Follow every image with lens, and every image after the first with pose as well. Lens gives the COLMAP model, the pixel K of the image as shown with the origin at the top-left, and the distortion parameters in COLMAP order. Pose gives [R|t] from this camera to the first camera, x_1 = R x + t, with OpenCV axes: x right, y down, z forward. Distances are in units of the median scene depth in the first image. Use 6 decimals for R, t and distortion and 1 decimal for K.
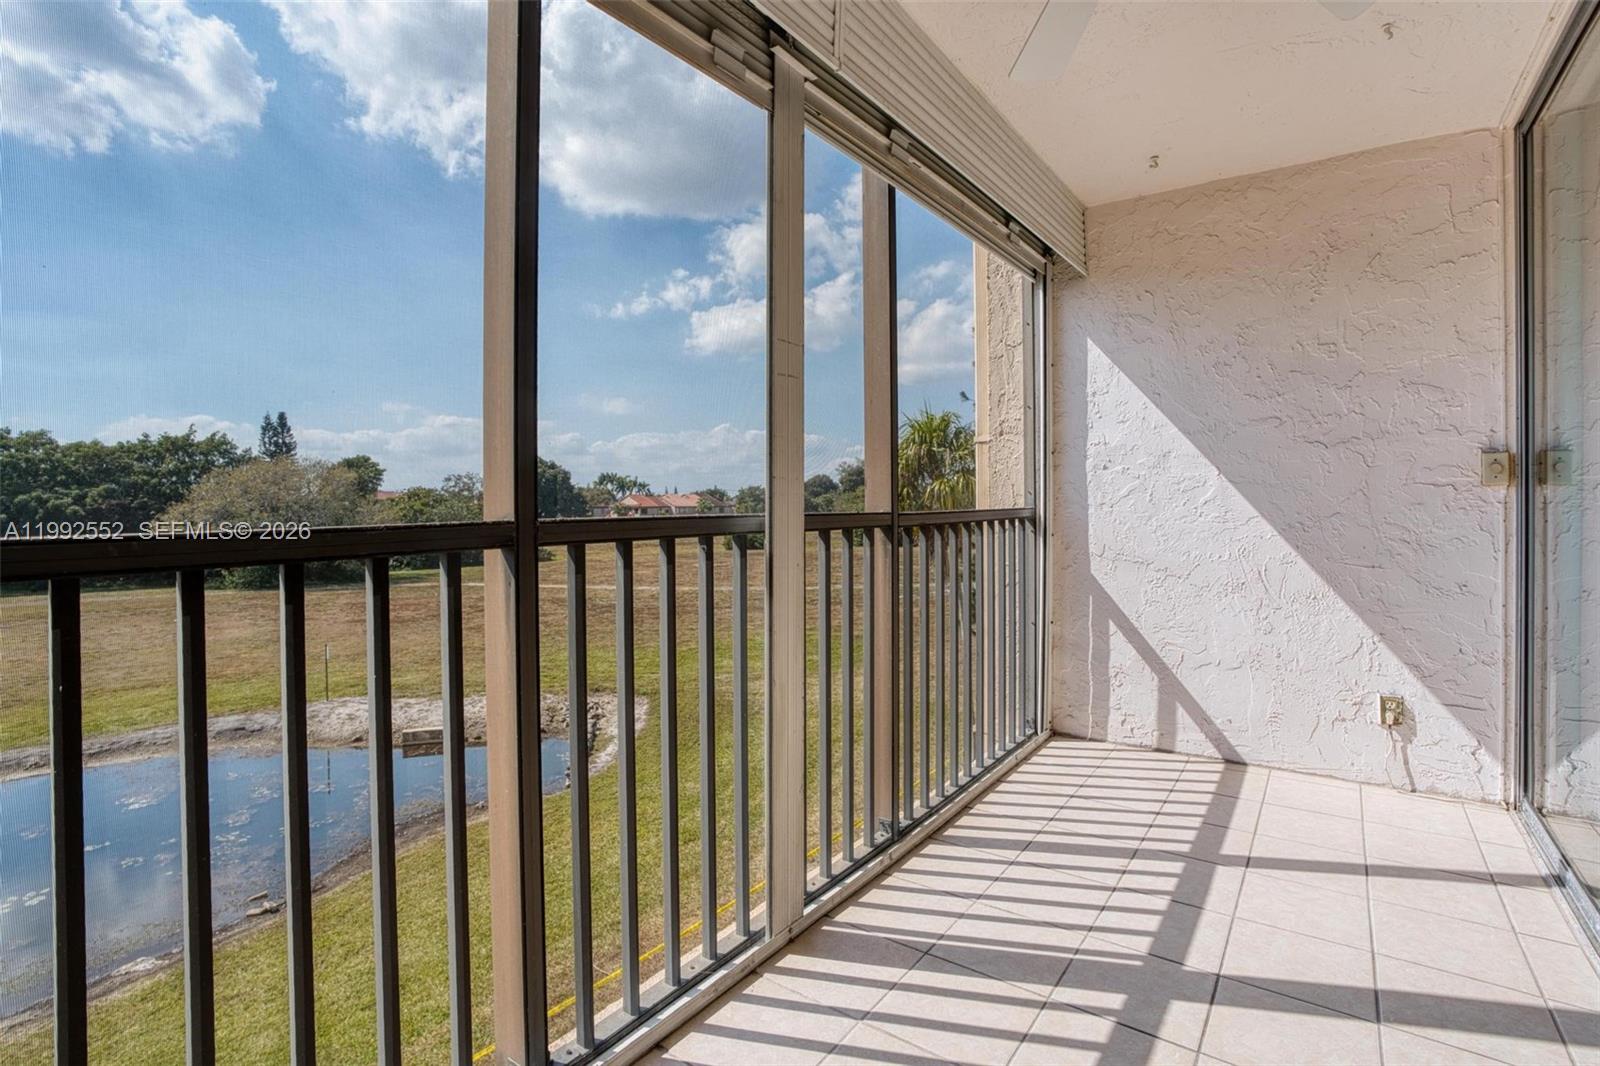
lens RADIAL K [[750.1, 0, 804.2], [0, 750.1, 505.4], [0, 0, 1]] dist [-0.072333, 0.022605]
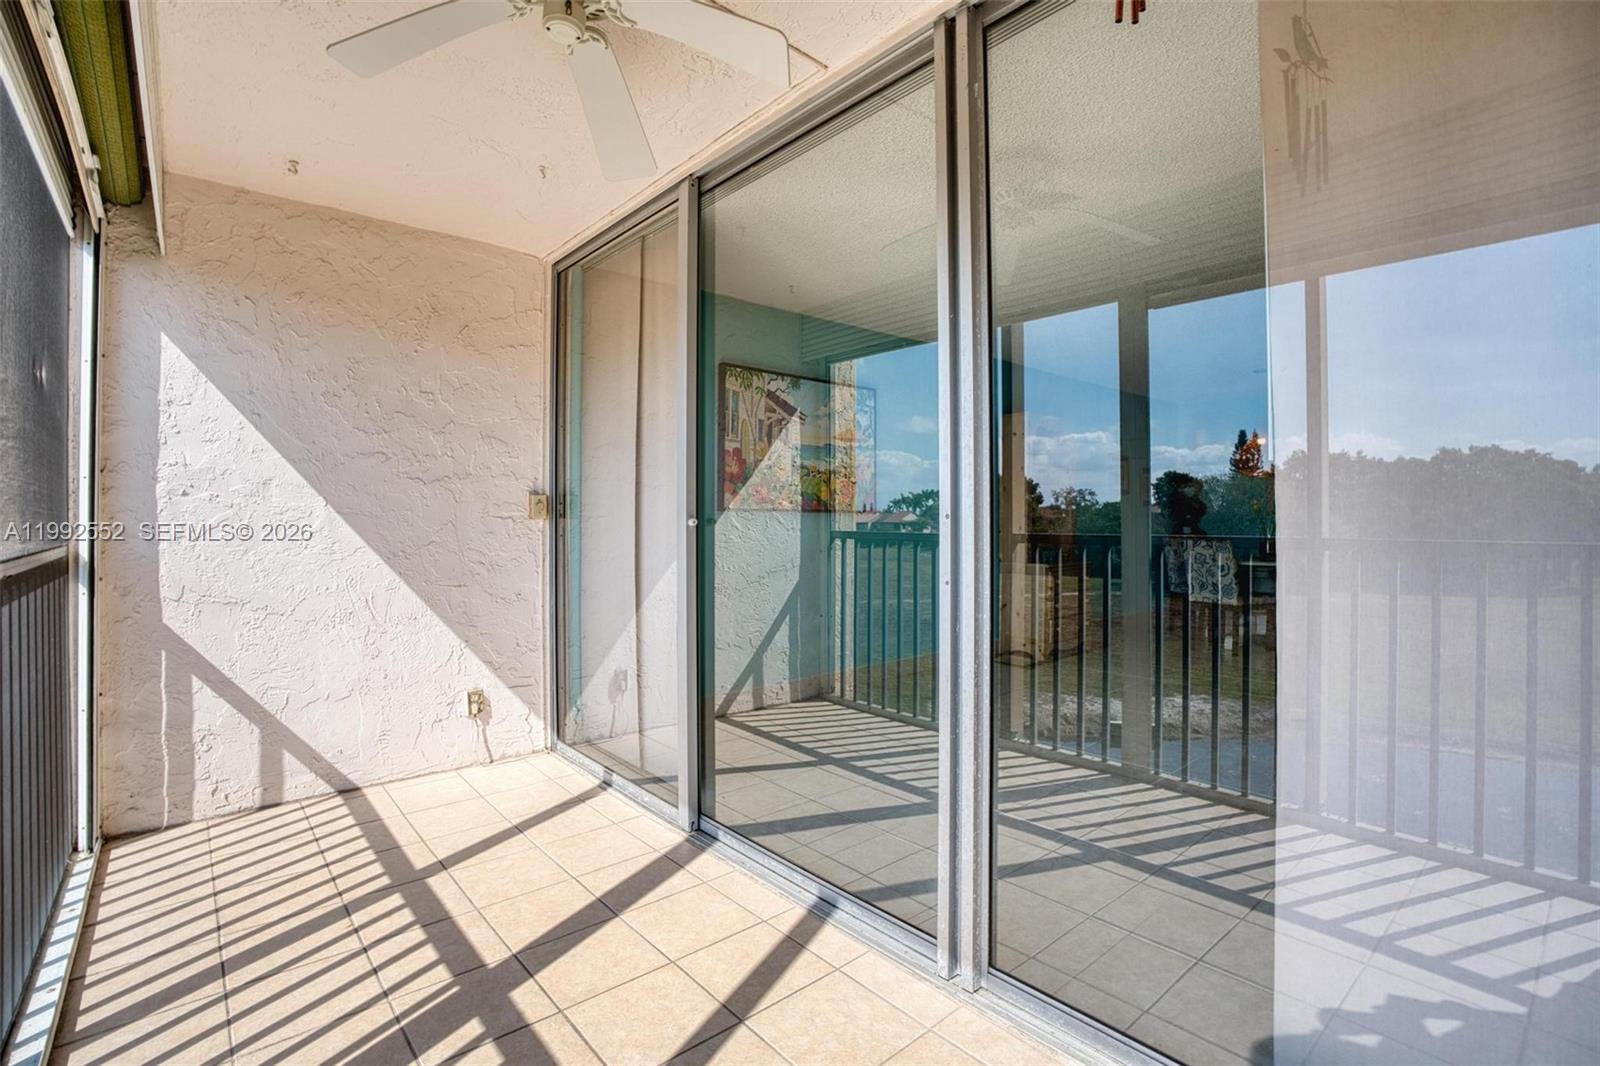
lens RADIAL K [[739.4, 0, 800.8], [0, 739.4, 517.0], [0, 0, 1]] dist [-0.058327, 0.018536]
pose [[0.233913, 0.002383, 0.972255, -0.254951], [0.006125, 0.999974, -0.003925, -0.020675], [-0.972238, 0.006873, 0.233892, 0.168197]]
